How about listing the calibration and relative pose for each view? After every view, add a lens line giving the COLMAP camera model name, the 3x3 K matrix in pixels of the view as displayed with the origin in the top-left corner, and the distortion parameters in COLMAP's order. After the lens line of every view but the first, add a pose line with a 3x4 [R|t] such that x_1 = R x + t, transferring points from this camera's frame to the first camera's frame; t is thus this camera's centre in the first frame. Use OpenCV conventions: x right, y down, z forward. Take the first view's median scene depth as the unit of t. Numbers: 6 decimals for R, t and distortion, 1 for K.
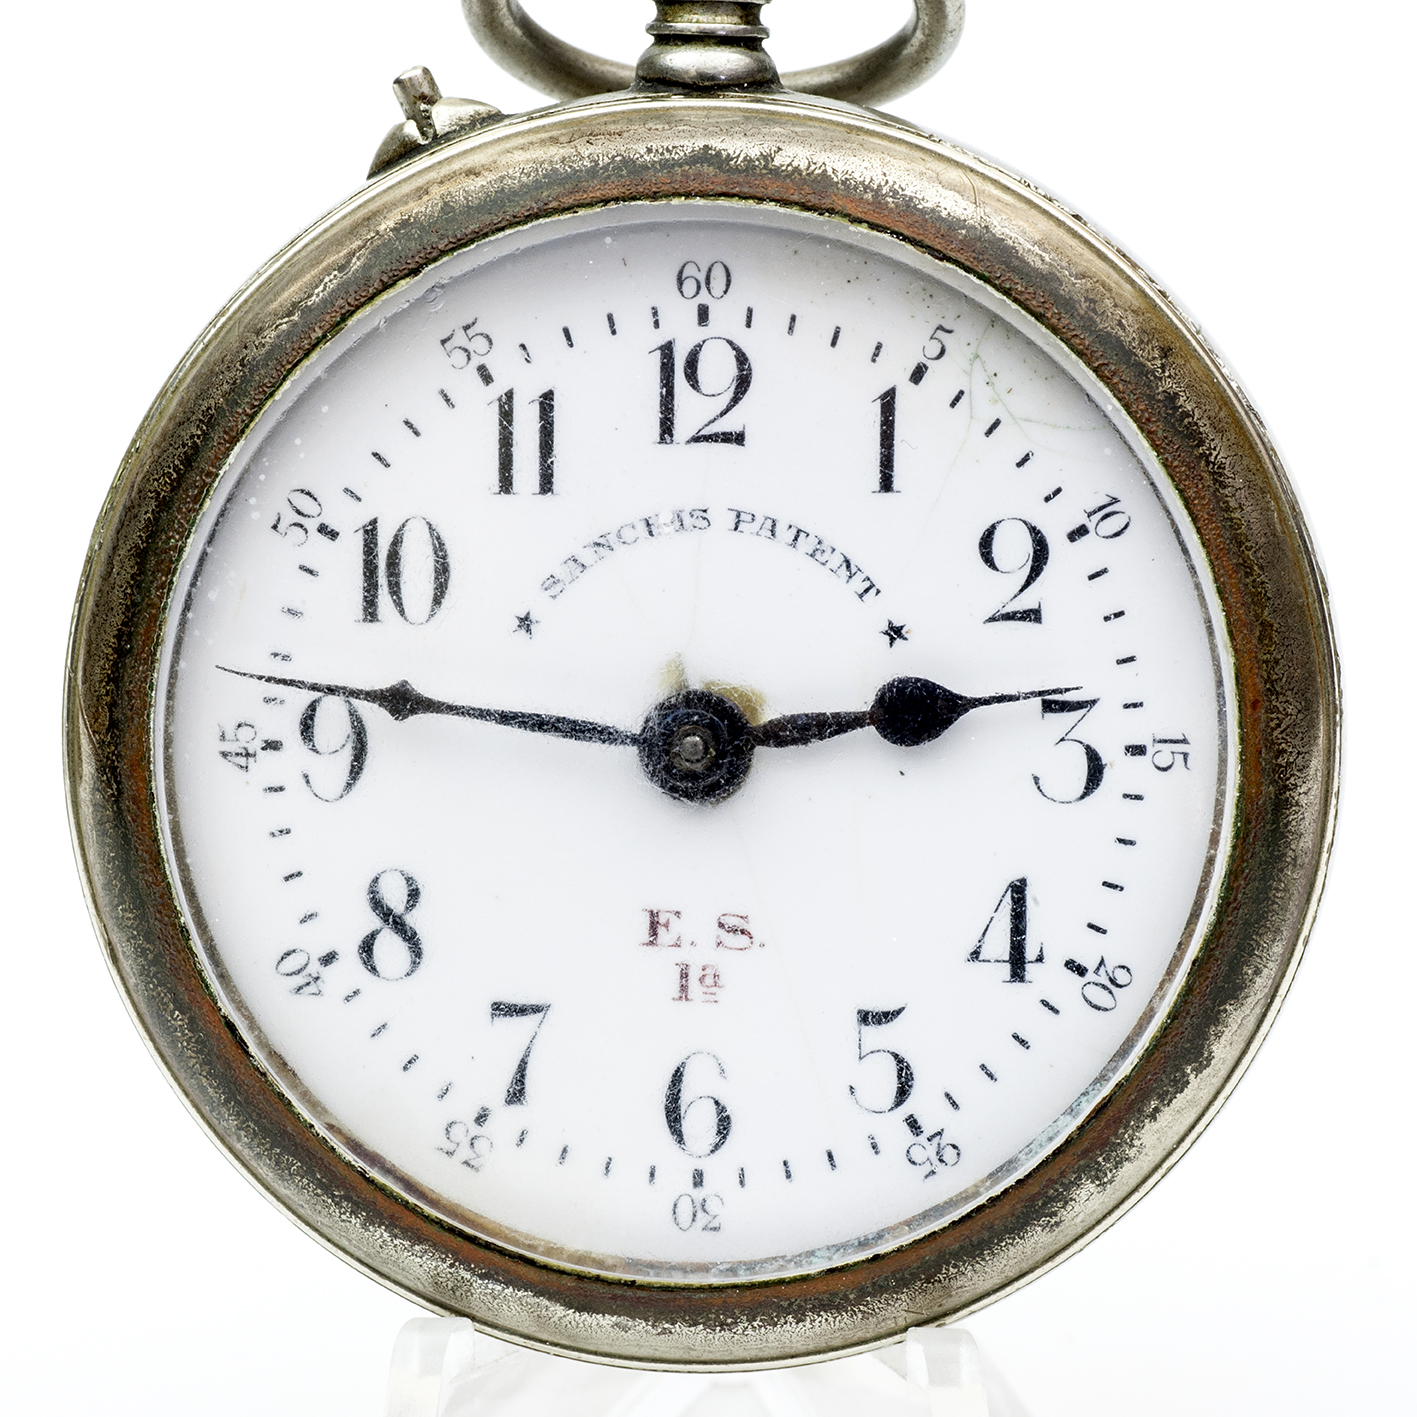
lens RADIAL K [[7610.0, 0, 708.5], [0, 7610.0, 708.5], [0, 0, 1]] dist [-0.009383, 15.884092]
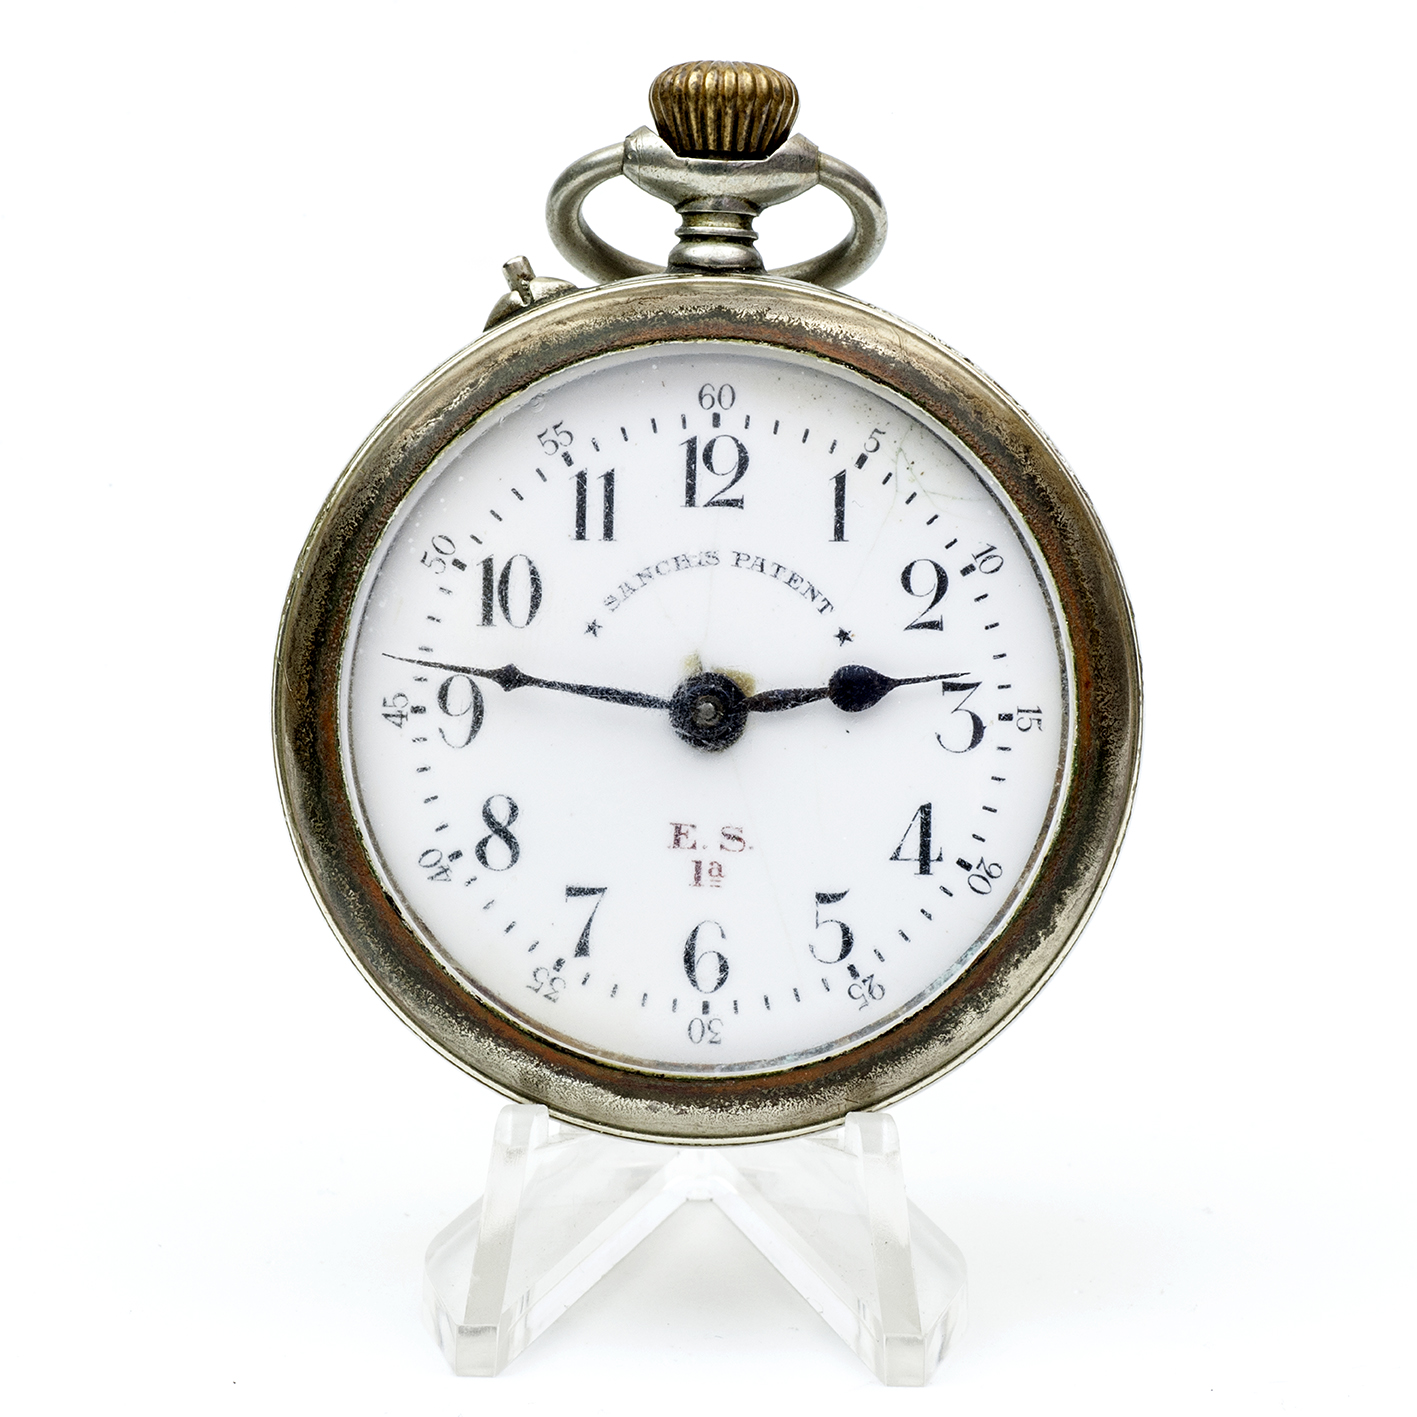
lens RADIAL K [[7610.0, 0, 708.5], [0, 7610.0, 708.5], [0, 0, 1]] dist [-0.009383, 15.884092]
pose [[0.998073, 0.012690, 0.060741, -0.091122], [-0.007397, 0.996216, -0.086592, 0.131979], [-0.061610, 0.085976, 0.994390, -0.465781]]
